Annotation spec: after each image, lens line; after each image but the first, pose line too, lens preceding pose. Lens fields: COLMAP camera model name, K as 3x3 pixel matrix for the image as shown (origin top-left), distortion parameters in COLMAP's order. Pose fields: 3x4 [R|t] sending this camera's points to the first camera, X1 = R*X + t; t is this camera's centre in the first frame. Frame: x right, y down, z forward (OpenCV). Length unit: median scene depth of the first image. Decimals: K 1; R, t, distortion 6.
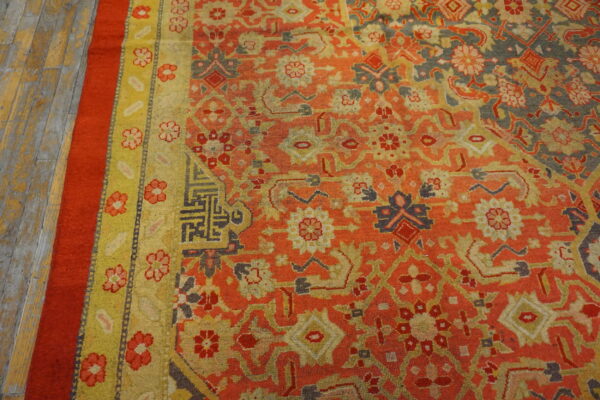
lens RADIAL K [[399.6, 0, 300.0], [0, 399.6, 200.0], [0, 0, 1]] dist [-0.051026, 0.037768]
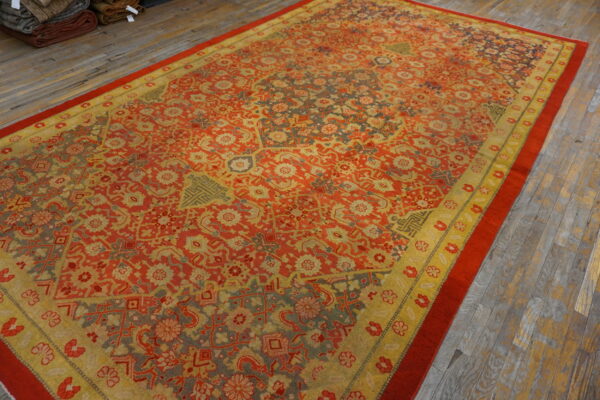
lens RADIAL K [[399.6, 0, 300.0], [0, 399.6, 200.0], [0, 0, 1]] dist [-0.051026, 0.037768]
pose [[-0.761691, -0.482672, 0.432266, -0.624784], [0.575065, -0.196206, 0.794231, -2.793049], [-0.298540, 0.853540, 0.427017, 0.680738]]
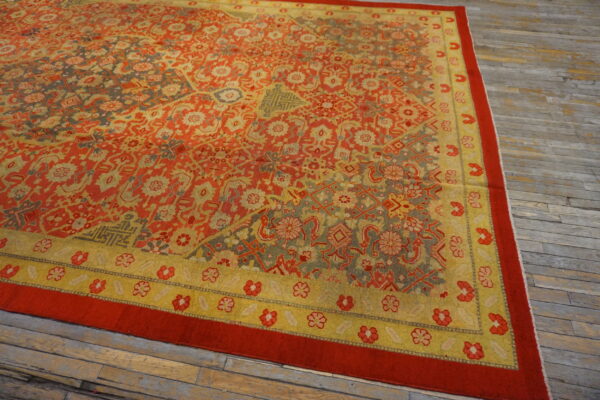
lens RADIAL K [[399.6, 0, 300.0], [0, 399.6, 200.0], [0, 0, 1]] dist [-0.051026, 0.037768]
pose [[-0.234316, 0.723145, -0.649736, 2.204331], [-0.890745, 0.108038, 0.441476, -2.445028], [0.389448, 0.682194, 0.618823, 0.751229]]
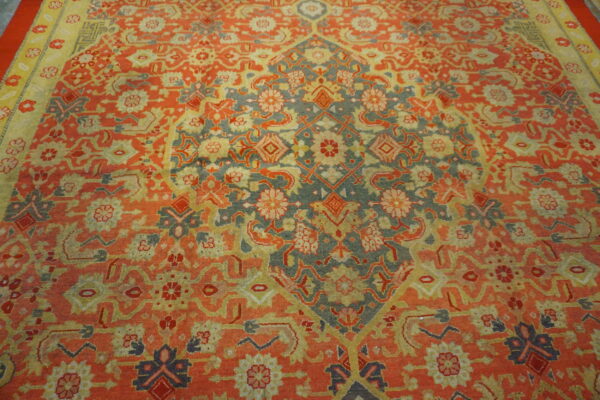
lens RADIAL K [[399.6, 0, 300.0], [0, 399.6, 200.0], [0, 0, 1]] dist [-0.051026, 0.037768]
pose [[0.999777, 0.015799, 0.014018, 0.531220], [-0.013619, 0.989499, -0.143895, -0.232061], [-0.016144, 0.143672, 0.989494, -0.065778]]
